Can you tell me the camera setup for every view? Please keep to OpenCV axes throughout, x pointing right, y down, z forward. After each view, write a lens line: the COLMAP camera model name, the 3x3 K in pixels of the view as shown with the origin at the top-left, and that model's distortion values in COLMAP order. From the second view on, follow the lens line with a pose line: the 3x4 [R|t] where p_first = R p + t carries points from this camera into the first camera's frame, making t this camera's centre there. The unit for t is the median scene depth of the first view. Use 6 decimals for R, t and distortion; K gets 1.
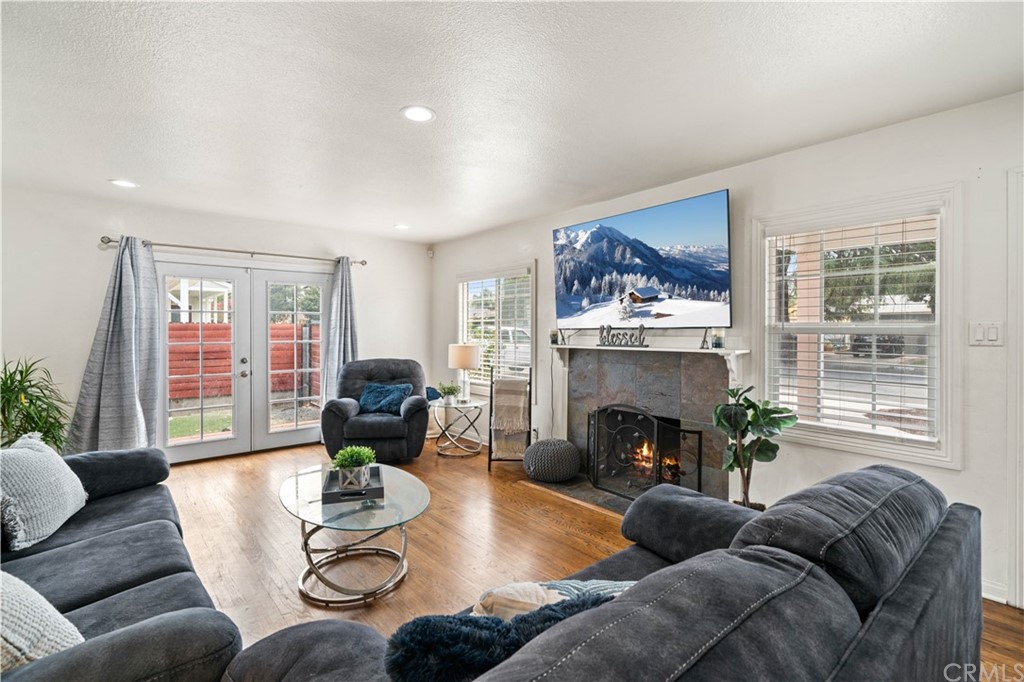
lens RADIAL K [[467.0, 0, 513.5], [0, 467.0, 346.1], [0, 0, 1]] dist [0.001624, 0.000201]
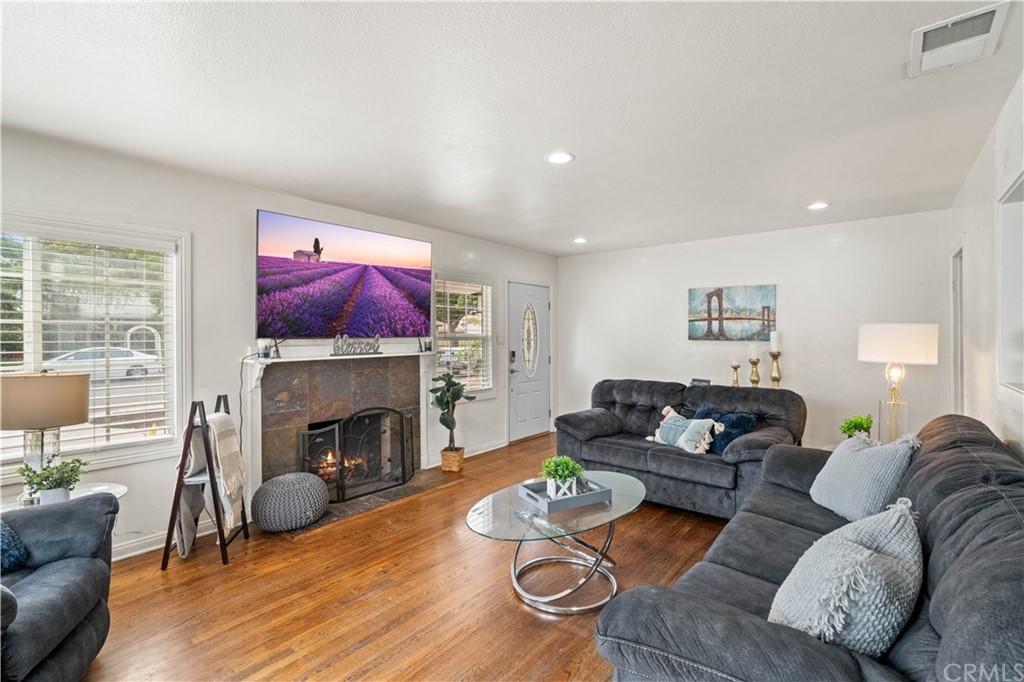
lens RADIAL K [[489.4, 0, 507.7], [0, 489.4, 348.8], [0, 0, 1]] dist [0.001838, 0.000967]
pose [[-0.215106, -0.016889, 0.976445, -0.926351], [0.034426, 0.999098, 0.024865, -0.028700], [-0.975984, 0.038964, -0.214331, 0.918594]]
